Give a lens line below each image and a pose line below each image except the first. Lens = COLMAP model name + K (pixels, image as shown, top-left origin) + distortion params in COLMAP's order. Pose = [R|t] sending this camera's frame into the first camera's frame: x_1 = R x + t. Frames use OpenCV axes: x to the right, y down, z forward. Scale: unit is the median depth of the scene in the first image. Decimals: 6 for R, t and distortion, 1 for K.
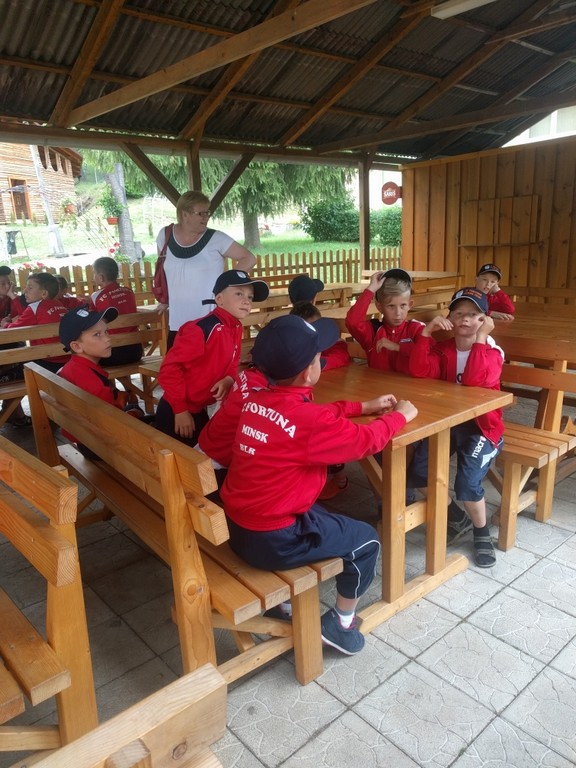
lens RADIAL K [[578.3, 0, 280.5], [0, 578.3, 384.6], [0, 0, 1]] dist [0.009602, 0.021227]
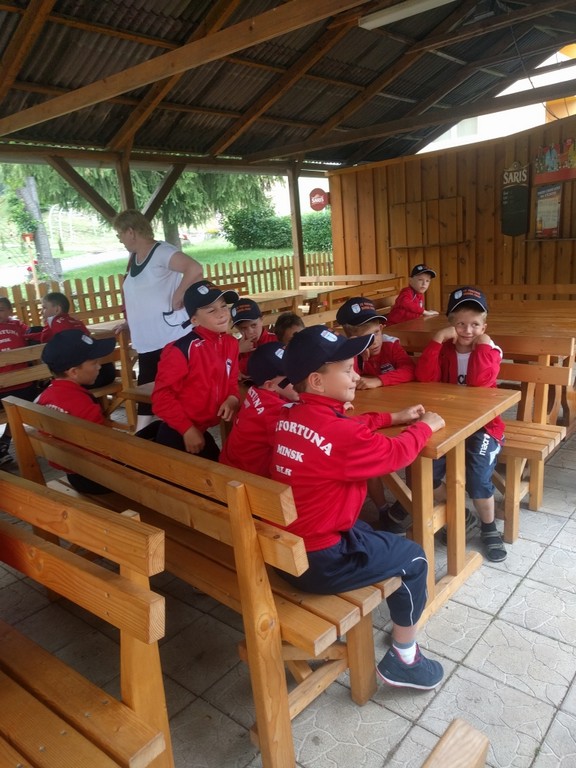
lens RADIAL K [[578.3, 0, 288.3], [0, 578.3, 386.6], [0, 0, 1]] dist [0.009602, 0.021227]
pose [[0.988674, -0.075516, 0.129695, -0.109989], [0.076699, 0.997046, -0.004143, -0.015516], [-0.128999, 0.014044, 0.991545, 0.024729]]
